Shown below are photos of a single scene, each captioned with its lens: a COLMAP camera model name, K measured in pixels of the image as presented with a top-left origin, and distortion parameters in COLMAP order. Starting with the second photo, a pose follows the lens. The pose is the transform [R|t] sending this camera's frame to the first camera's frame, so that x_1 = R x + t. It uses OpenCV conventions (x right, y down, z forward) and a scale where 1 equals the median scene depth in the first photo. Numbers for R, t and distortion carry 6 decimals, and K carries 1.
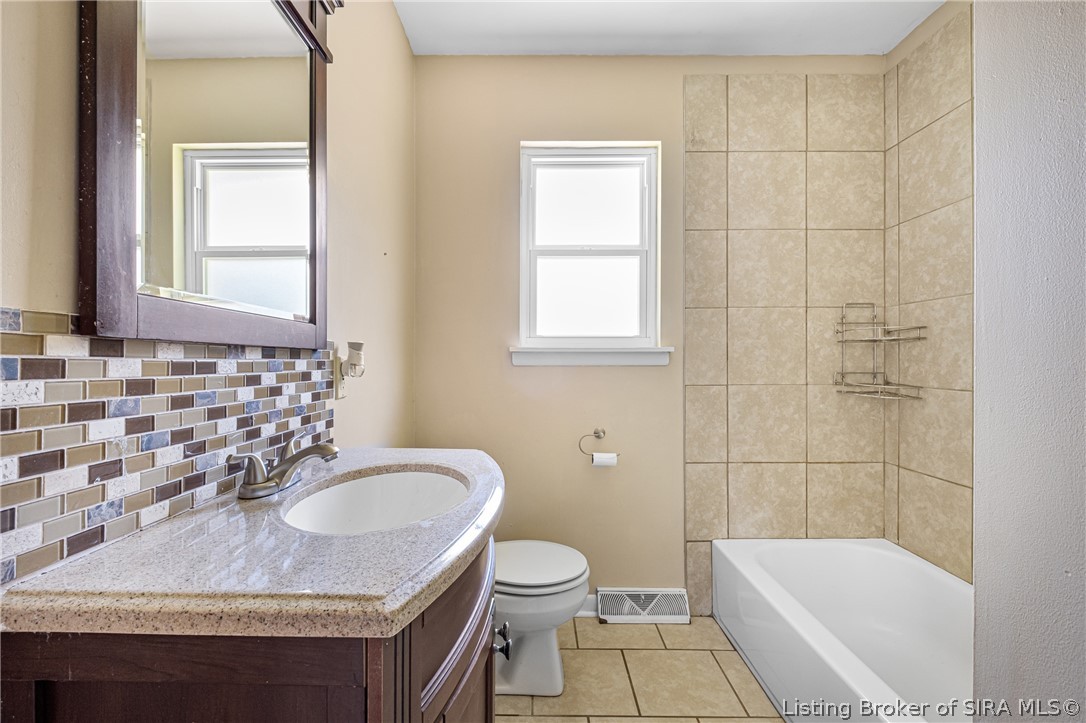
lens RADIAL K [[470.5, 0, 543.4], [0, 470.5, 361.1], [0, 0, 1]] dist [0.003510, -0.003390]
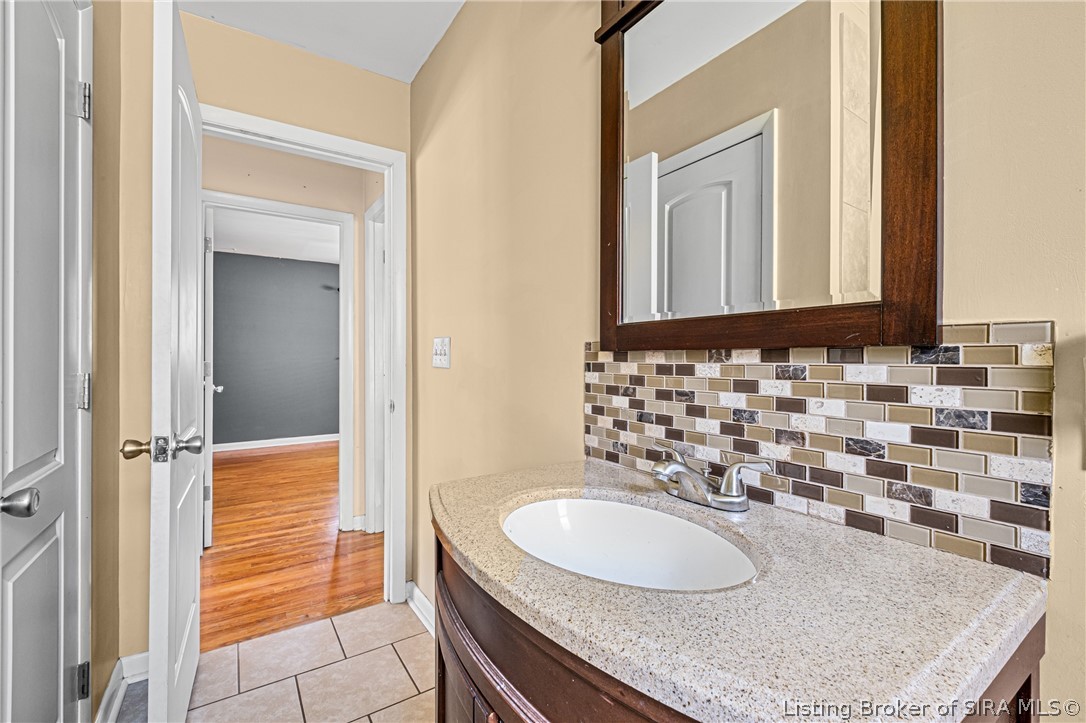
lens RADIAL K [[470.5, 0, 547.6], [0, 470.5, 363.4], [0, 0, 1]] dist [0.003510, -0.003390]
pose [[-0.838311, -0.006823, -0.545150, 0.245667], [-0.008365, 0.999965, 0.000347, -0.000462], [0.545128, 0.004851, -0.838339, 2.009623]]
